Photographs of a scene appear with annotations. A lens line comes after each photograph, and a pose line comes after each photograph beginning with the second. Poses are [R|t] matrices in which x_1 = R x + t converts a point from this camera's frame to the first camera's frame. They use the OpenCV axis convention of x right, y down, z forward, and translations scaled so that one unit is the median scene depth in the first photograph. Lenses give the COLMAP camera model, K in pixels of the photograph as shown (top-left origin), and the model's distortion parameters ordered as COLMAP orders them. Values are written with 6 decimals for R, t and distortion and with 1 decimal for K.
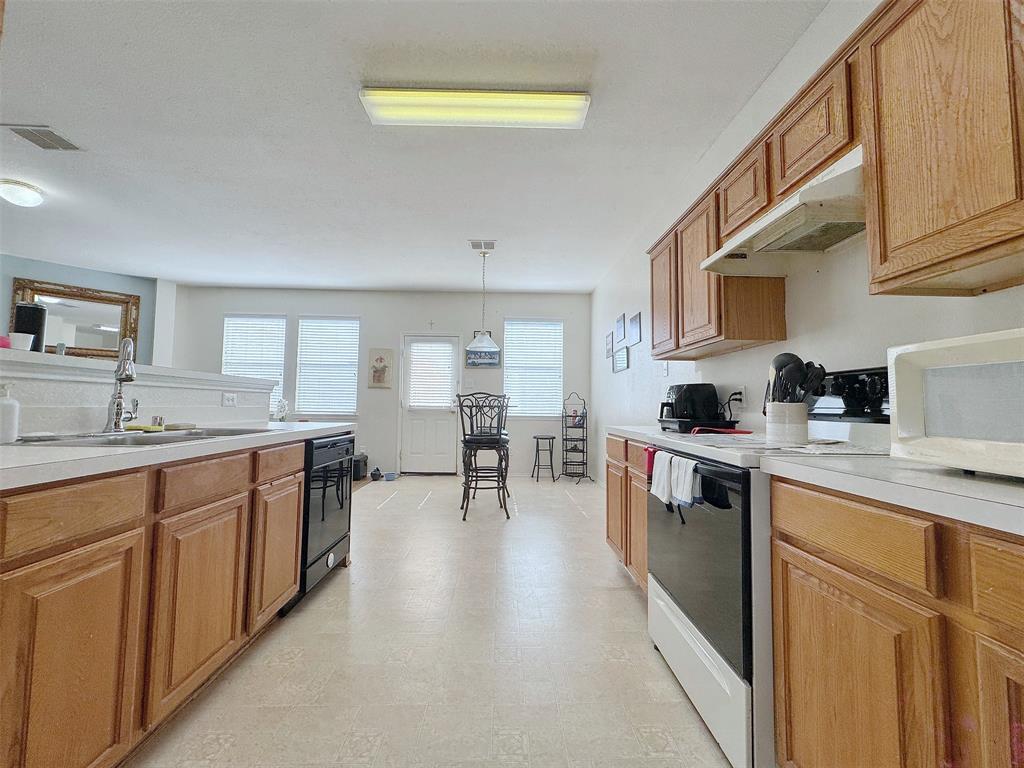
lens RADIAL K [[405.2, 0, 512.3], [0, 405.2, 383.8], [0, 0, 1]] dist [-0.000099, 0.000242]
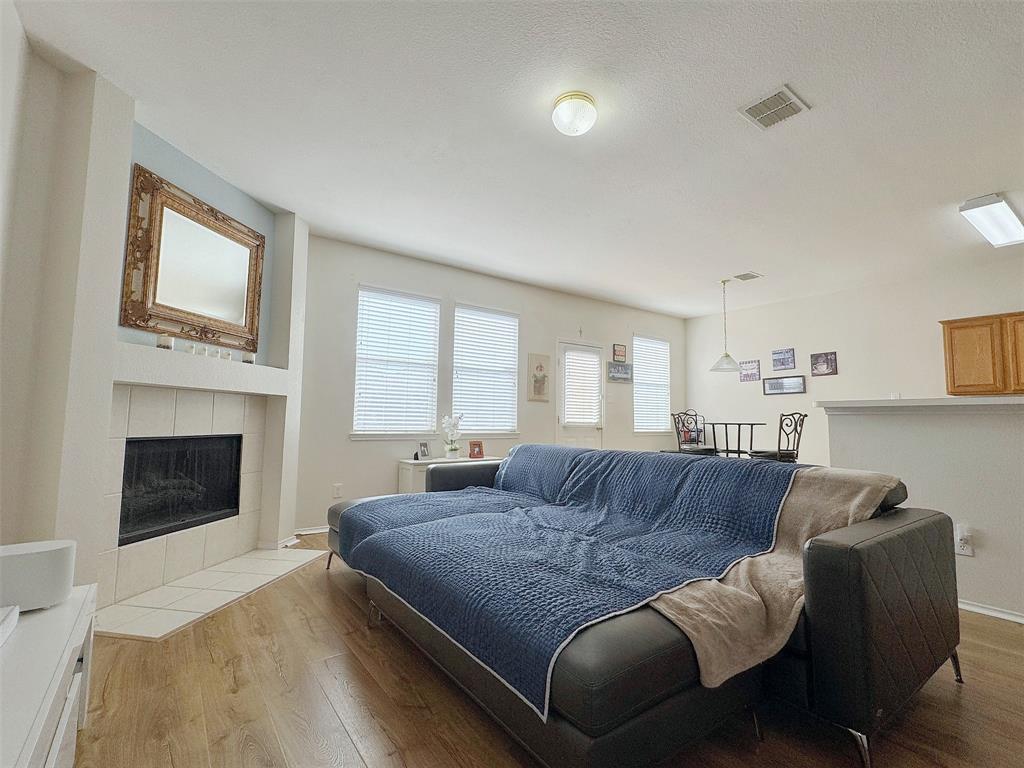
lens RADIAL K [[472.5, 0, 512.0], [0, 472.5, 384.0], [0, 0, 1]] dist [0.000136, -0.000085]
pose [[0.823802, 0.043146, 0.565234, -0.933197], [-0.035794, 0.999069, -0.024094, 0.000560], [-0.565747, -0.000383, 0.824579, 0.217691]]
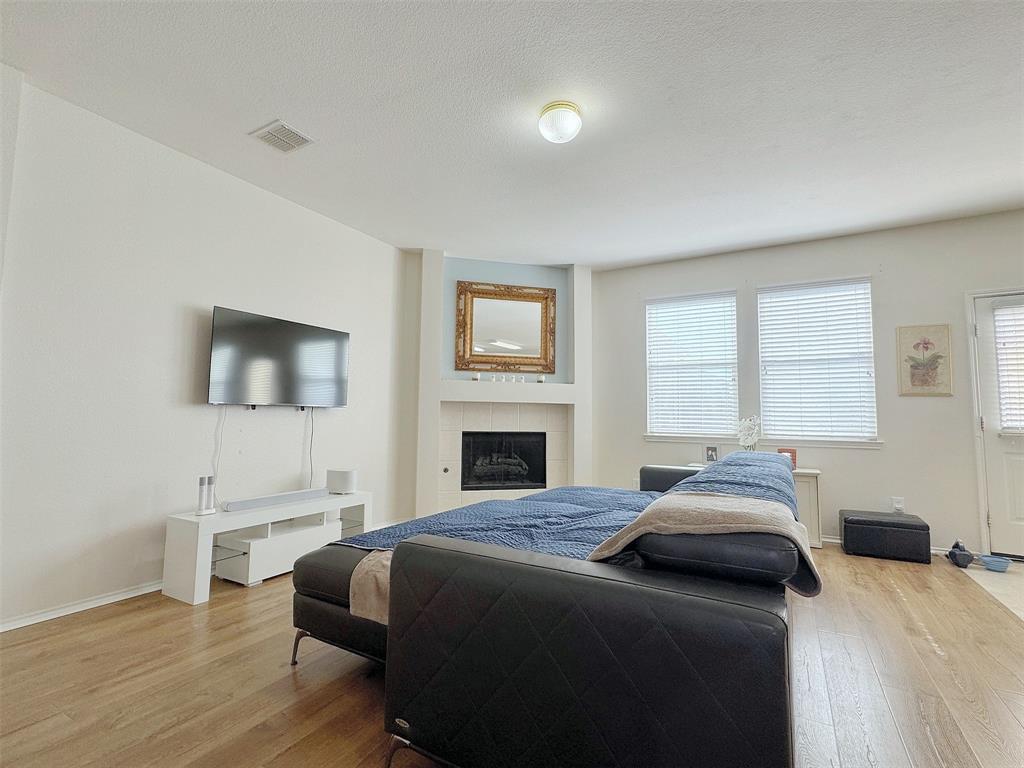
lens RADIAL K [[463.5, 0, 512.0], [0, 463.5, 384.0], [0, 0, 1]] dist [0.002969, 0.000391]
pose [[0.858665, -0.038921, -0.511056, -0.490771], [0.026436, 0.999148, -0.031677, -0.000077], [0.511854, 0.013690, 0.858963, 0.150512]]
